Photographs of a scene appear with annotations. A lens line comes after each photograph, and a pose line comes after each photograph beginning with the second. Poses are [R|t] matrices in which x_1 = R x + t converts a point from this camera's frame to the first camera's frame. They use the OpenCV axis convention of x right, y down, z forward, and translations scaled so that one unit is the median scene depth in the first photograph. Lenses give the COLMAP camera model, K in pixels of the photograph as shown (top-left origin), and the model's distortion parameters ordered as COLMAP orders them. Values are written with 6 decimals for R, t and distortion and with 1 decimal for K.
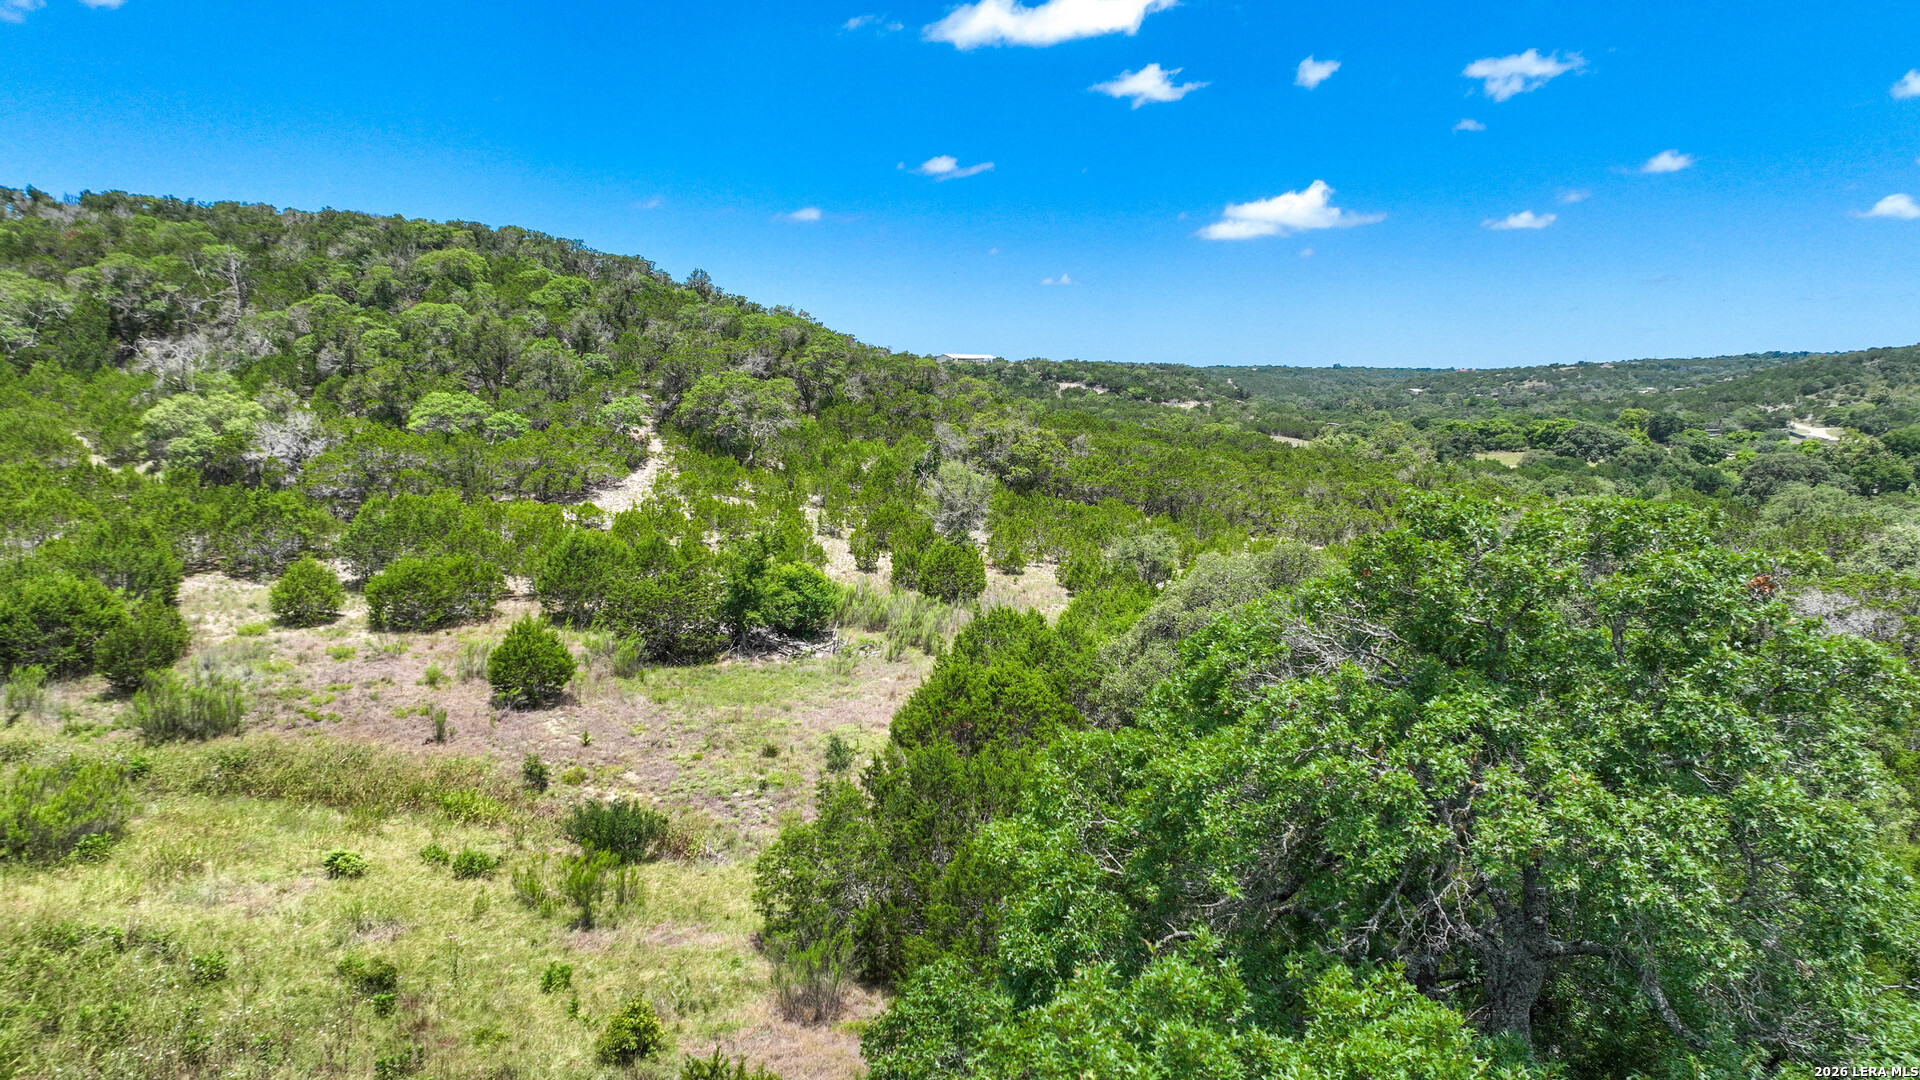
lens RADIAL K [[1387.3, 0, 972.4], [0, 1387.3, 535.7], [0, 0, 1]] dist [0.005339, 0.002769]
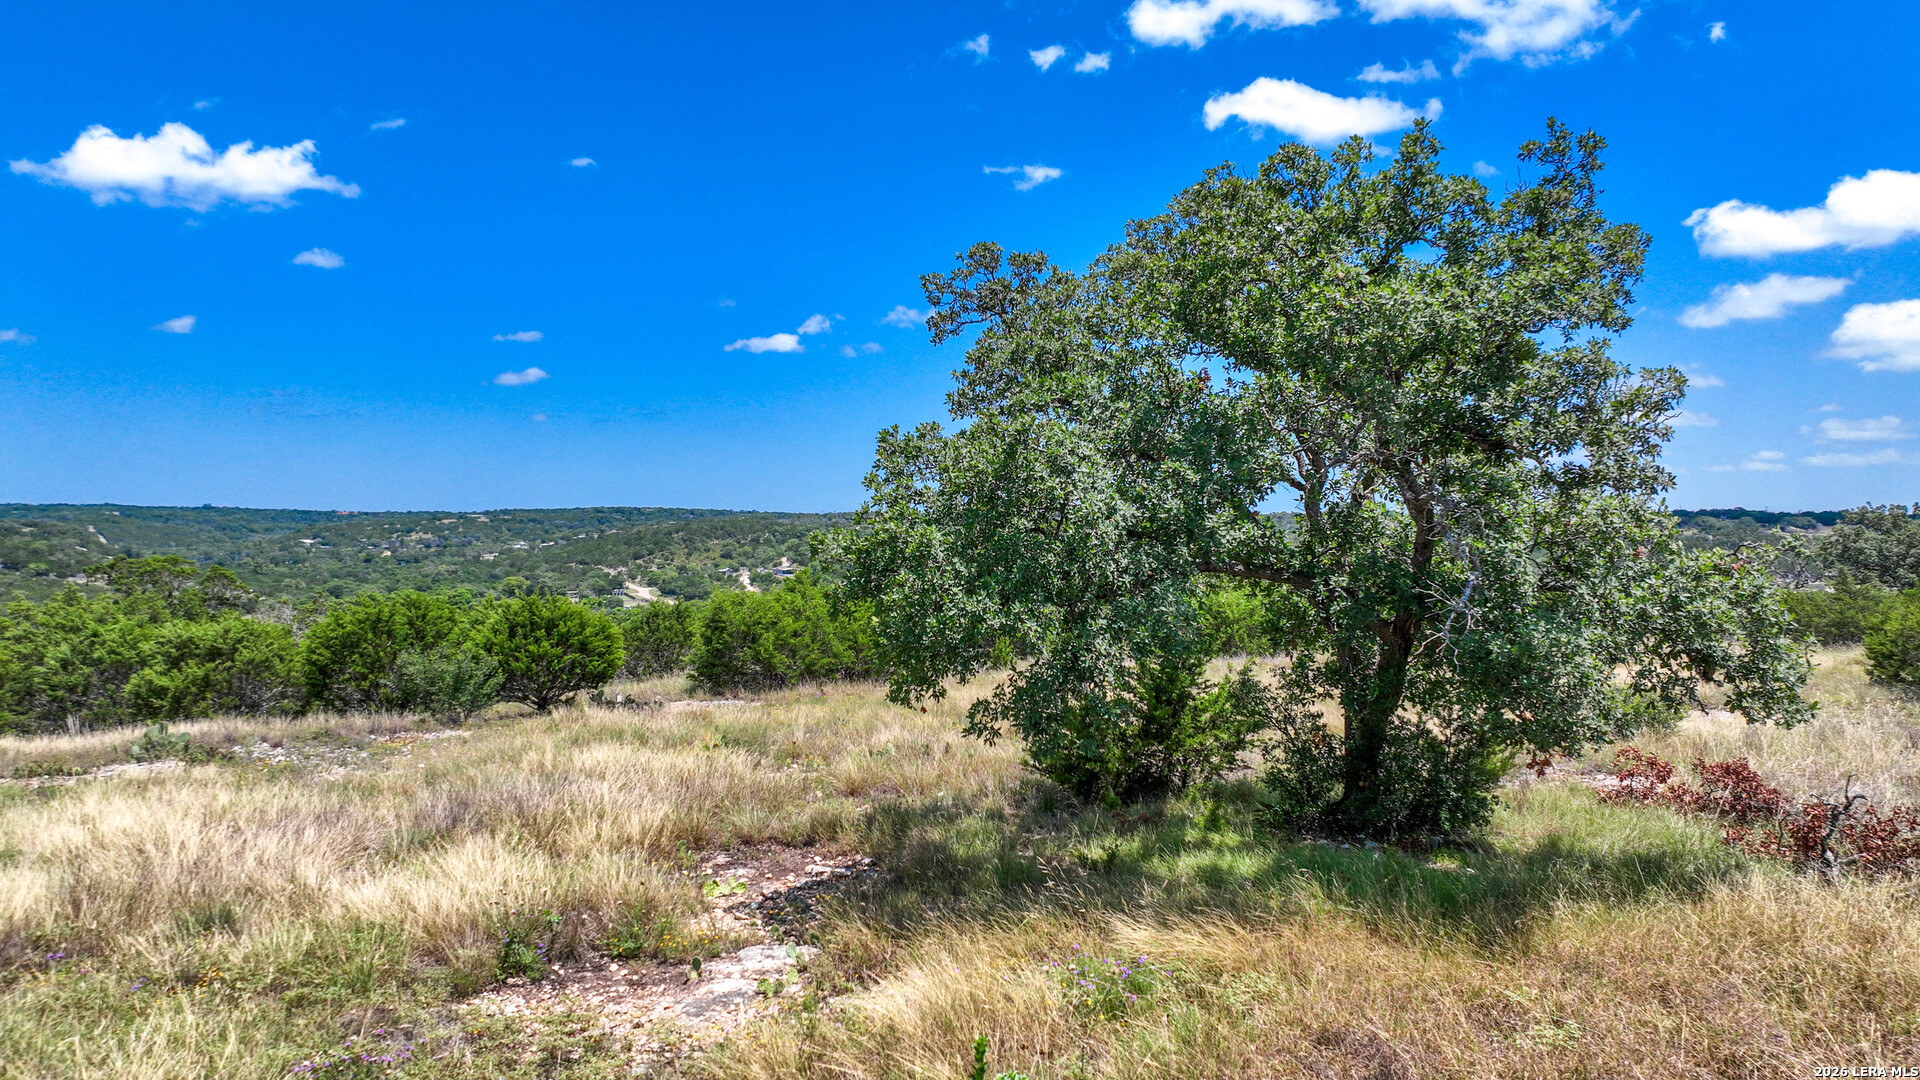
lens RADIAL K [[1388.8, 0, 970.5], [0, 1388.8, 544.5], [0, 0, 1]] dist [-0.008792, 0.032020]
pose [[0.719369, -0.001975, 0.694626, -0.089897], [0.062474, 0.996127, -0.061868, -0.016068], [-0.691813, 0.087902, 0.716706, -0.171099]]
